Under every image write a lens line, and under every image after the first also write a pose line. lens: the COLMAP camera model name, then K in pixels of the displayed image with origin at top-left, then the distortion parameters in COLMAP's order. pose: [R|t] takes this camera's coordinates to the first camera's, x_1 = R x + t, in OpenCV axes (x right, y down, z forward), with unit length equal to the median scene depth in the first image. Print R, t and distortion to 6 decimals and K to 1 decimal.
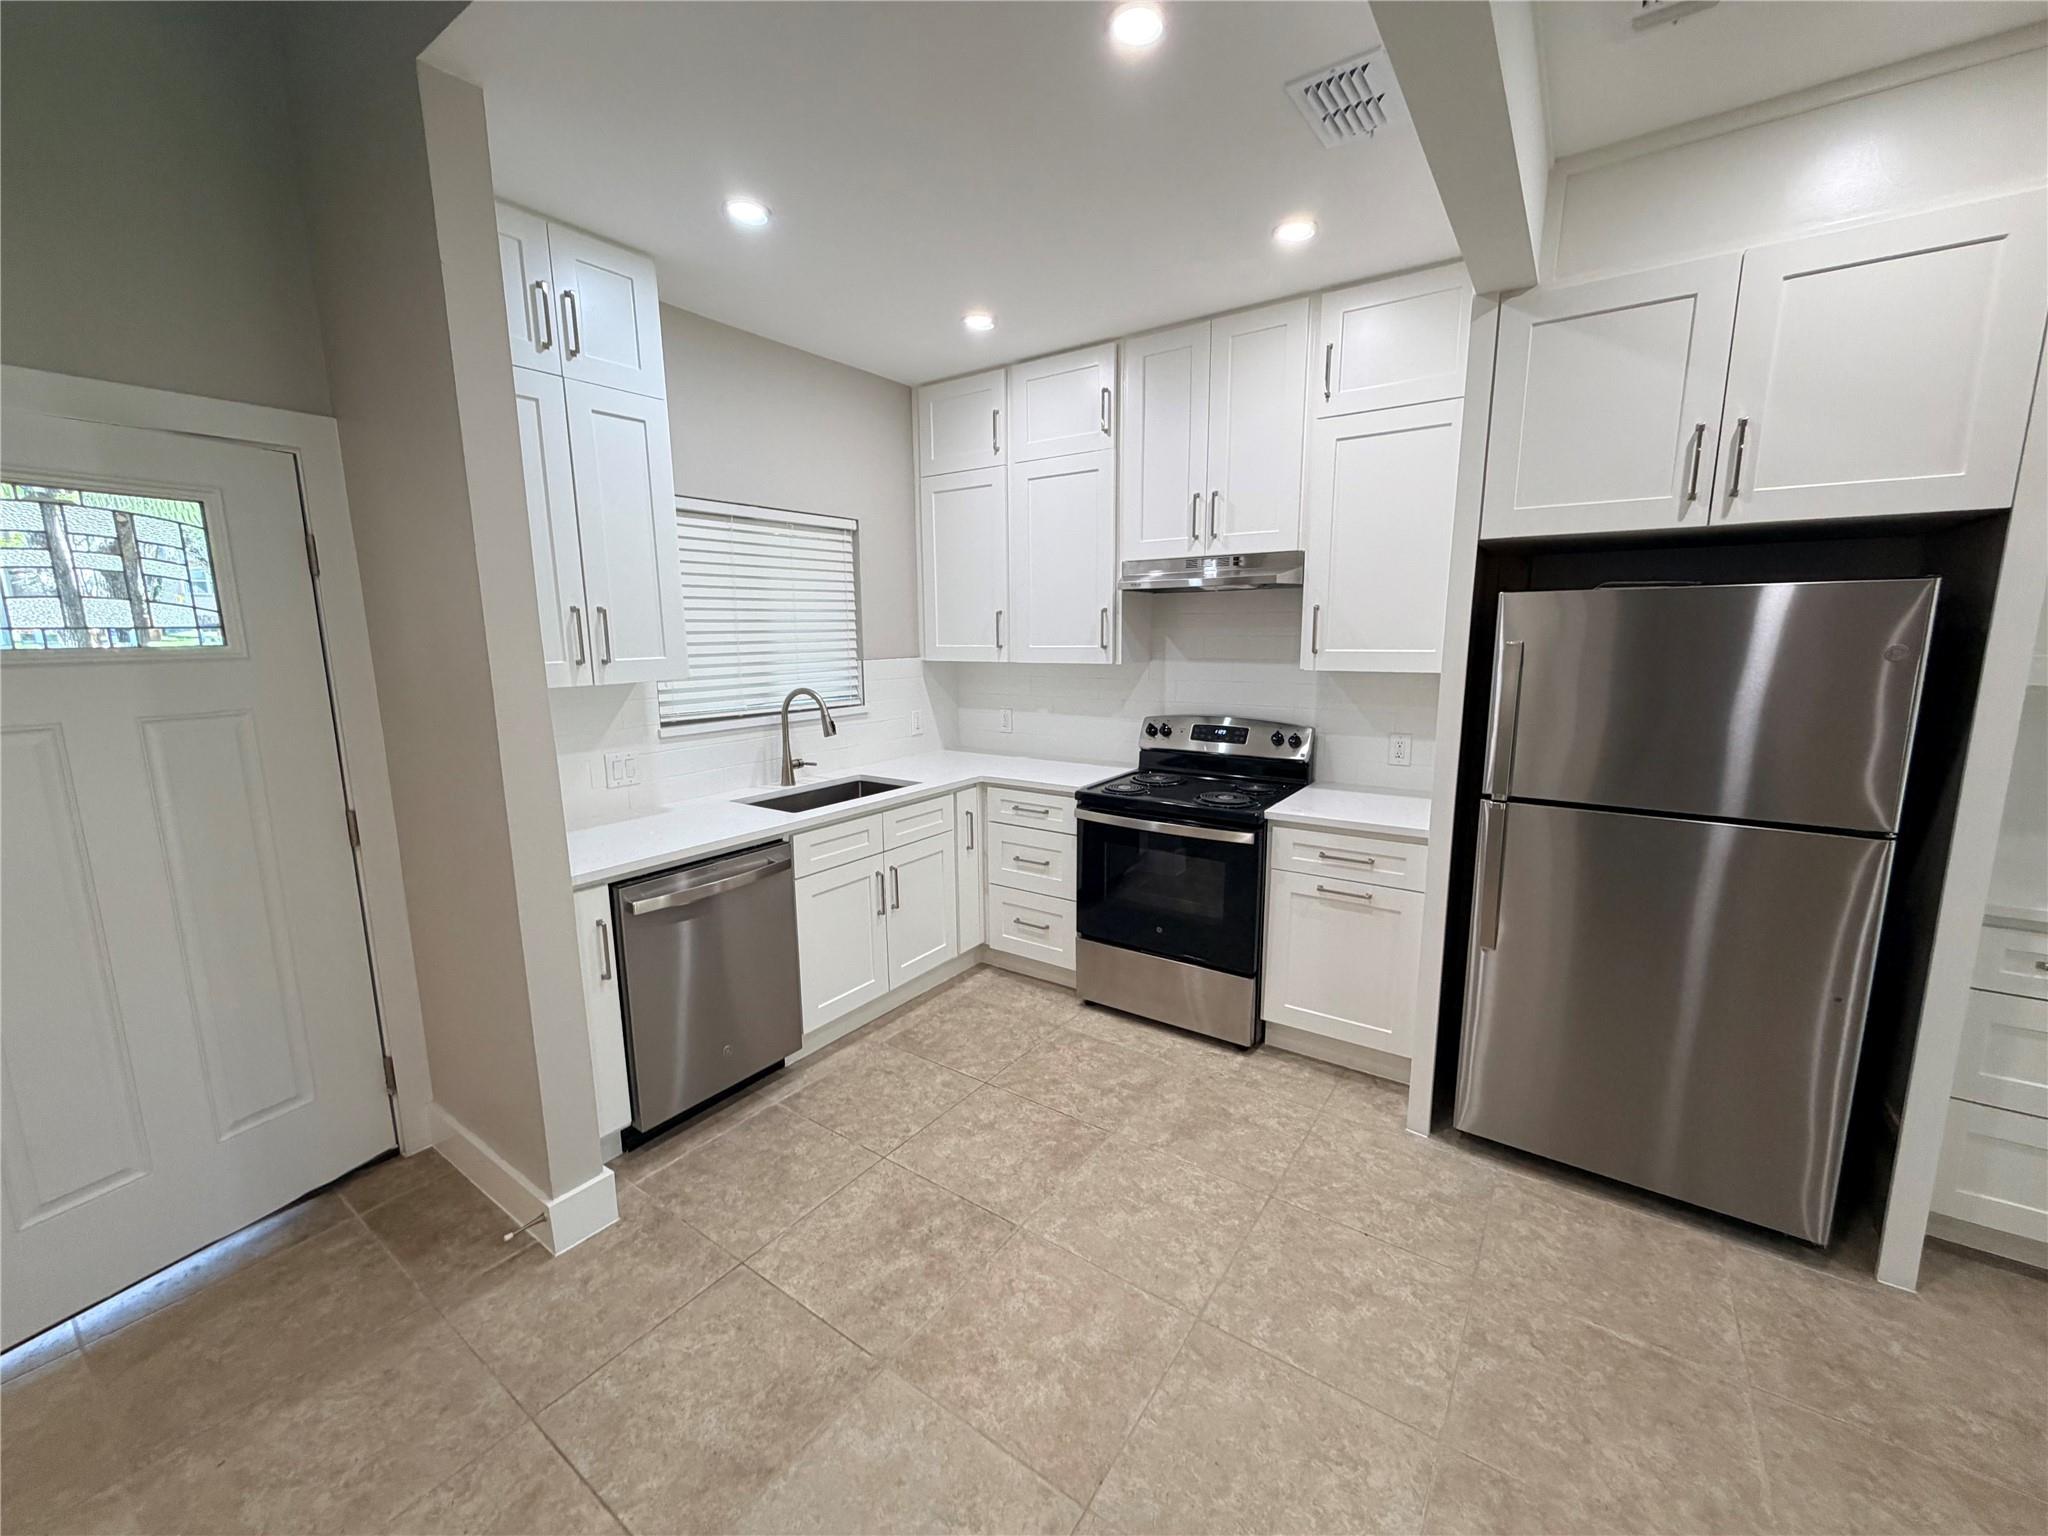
lens RADIAL K [[816.7, 0, 1014.5], [0, 816.7, 767.1], [0, 0, 1]] dist [0.000434, -0.000107]
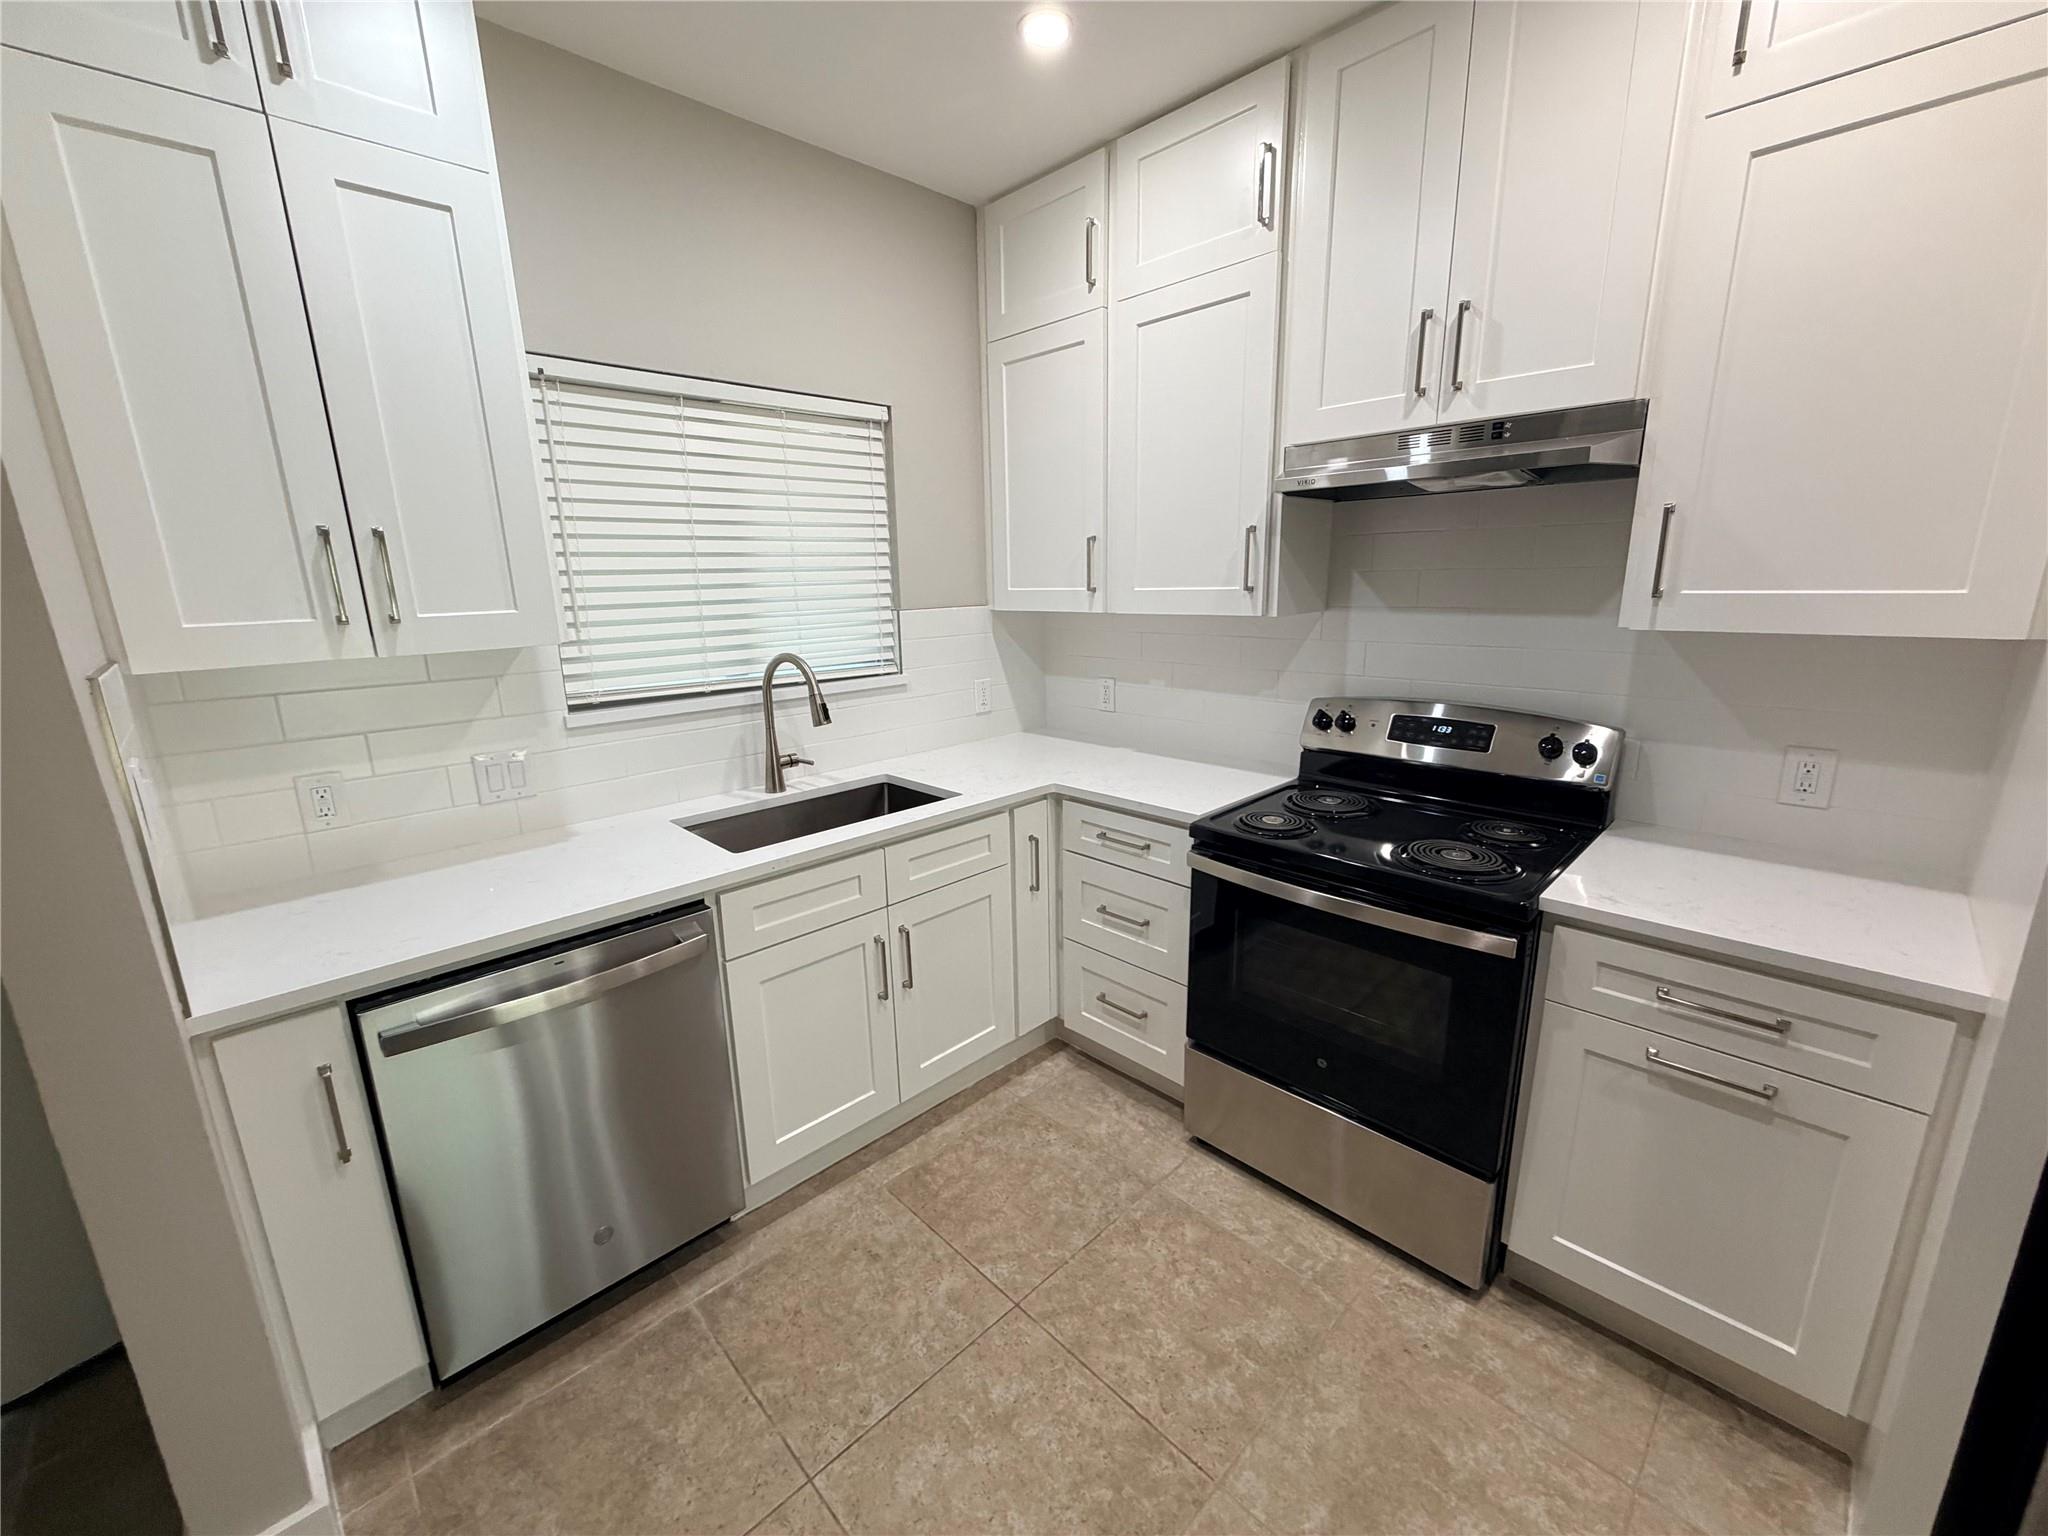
lens RADIAL K [[816.9, 0, 1016.4], [0, 816.9, 766.0], [0, 0, 1]] dist [0.000796, -0.000189]
pose [[0.983136, 0.031886, -0.180073, 0.057403], [-0.020006, 0.997525, 0.067408, -0.056001], [0.181776, -0.062668, 0.981341, 0.383430]]
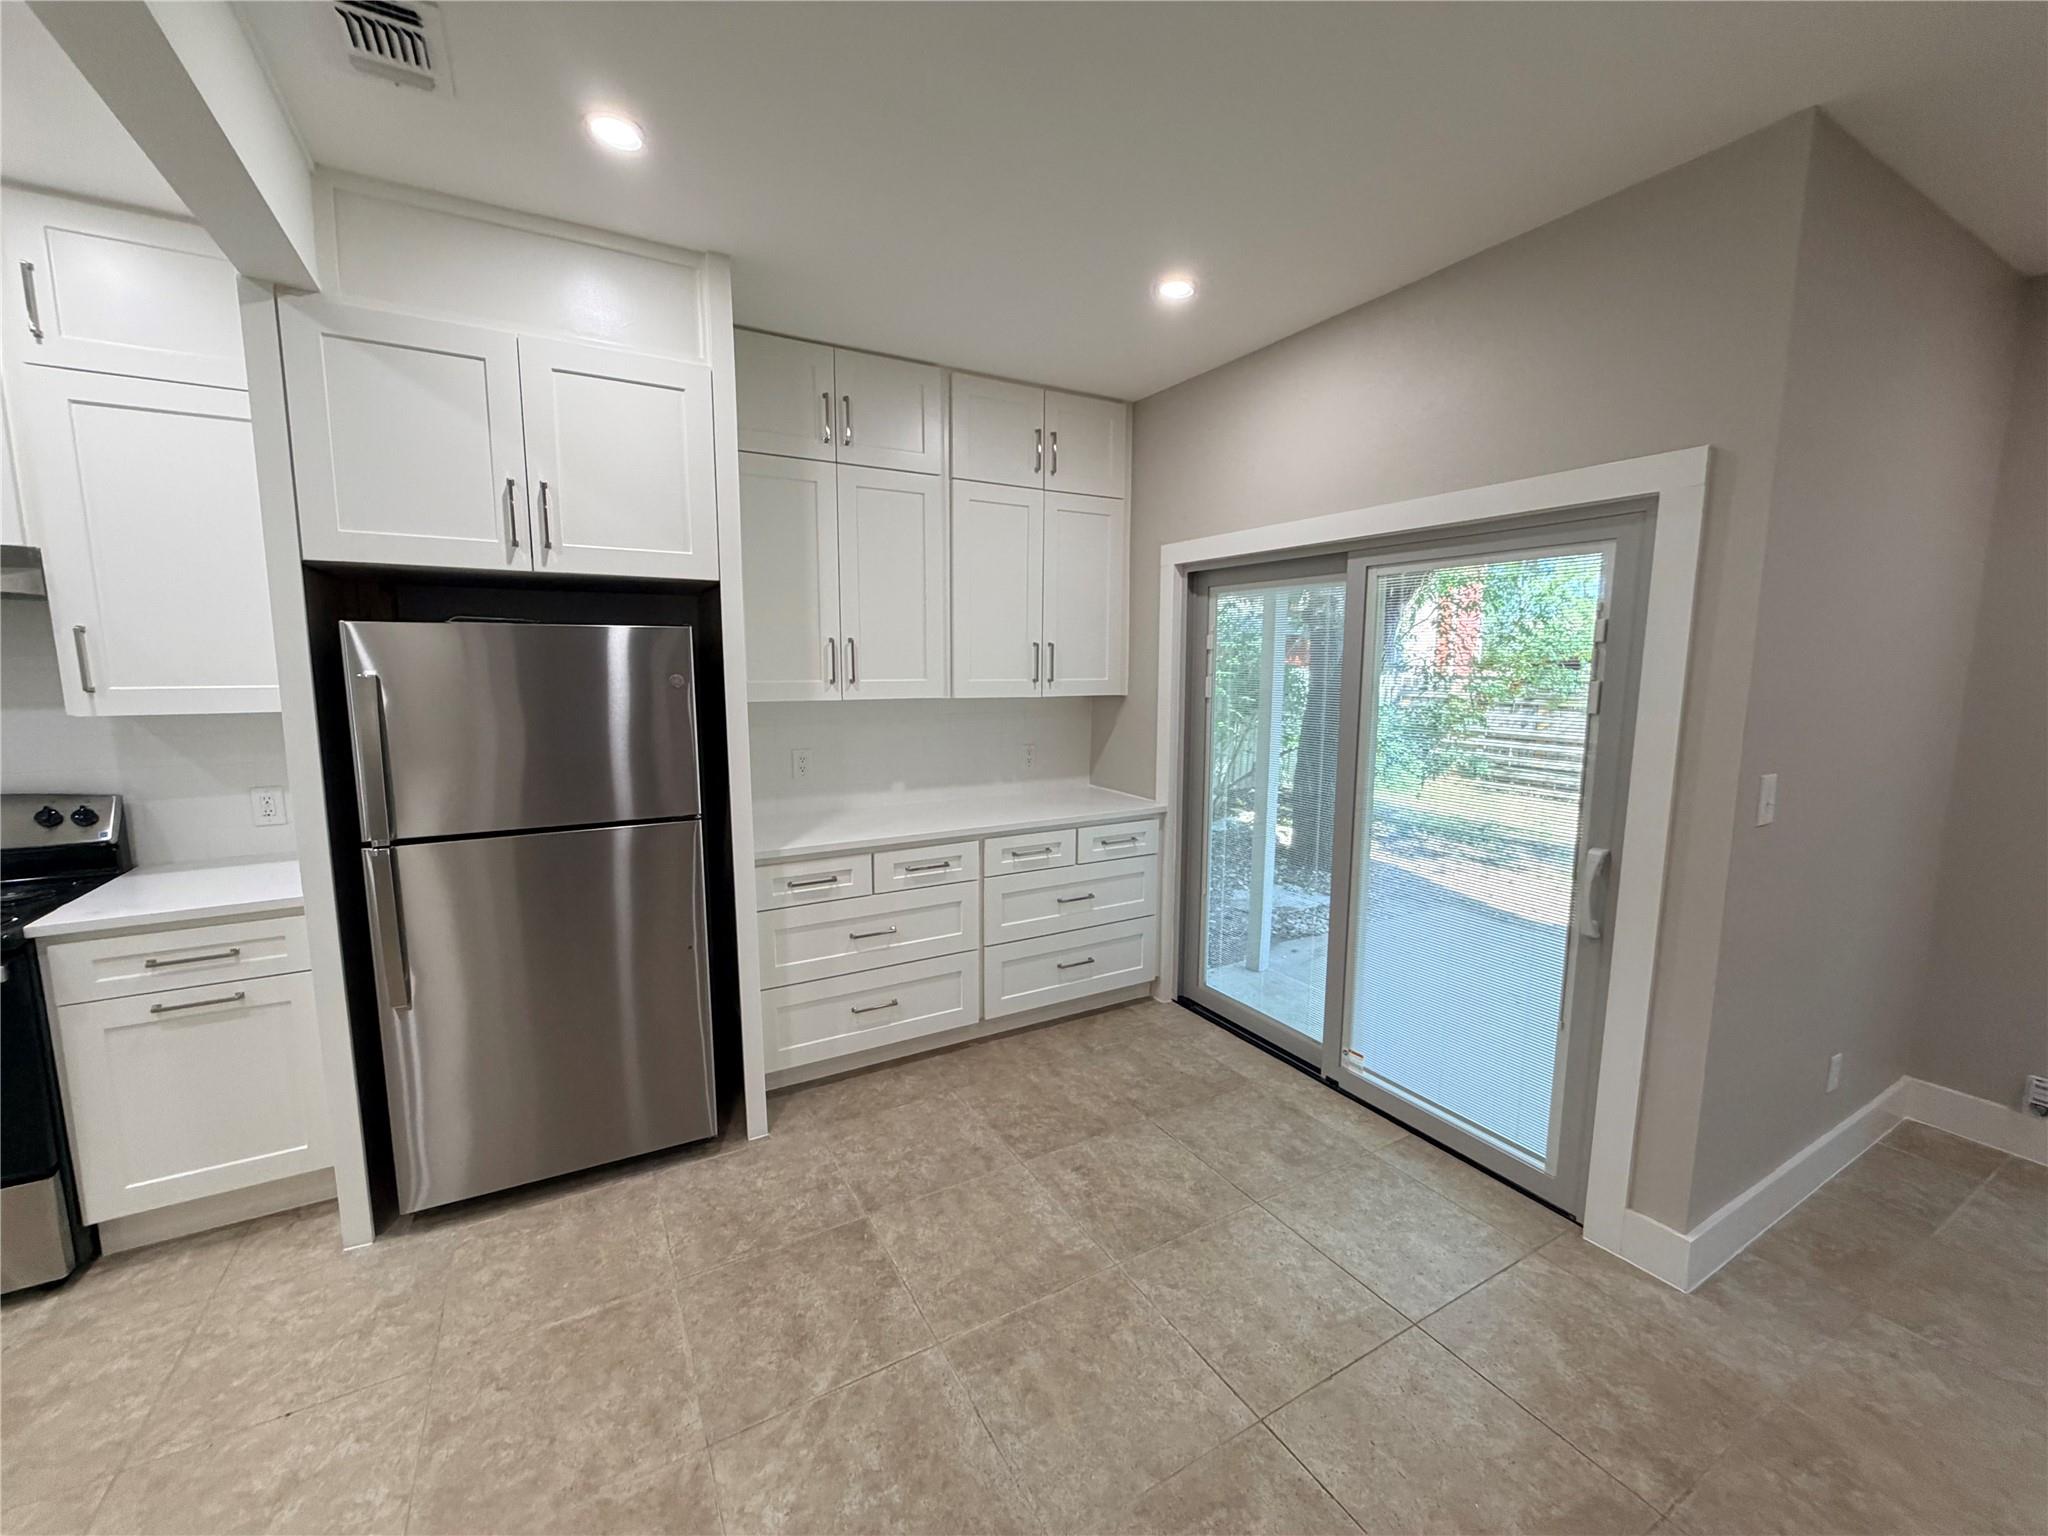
lens RADIAL K [[816.9, 0, 1016.4], [0, 816.9, 766.0], [0, 0, 1]] dist [0.000796, -0.000189]
pose [[0.422633, -0.107650, 0.899885, 0.055301], [0.144203, 0.988259, 0.050497, 0.005676], [-0.894755, 0.108424, 0.433194, -0.034706]]
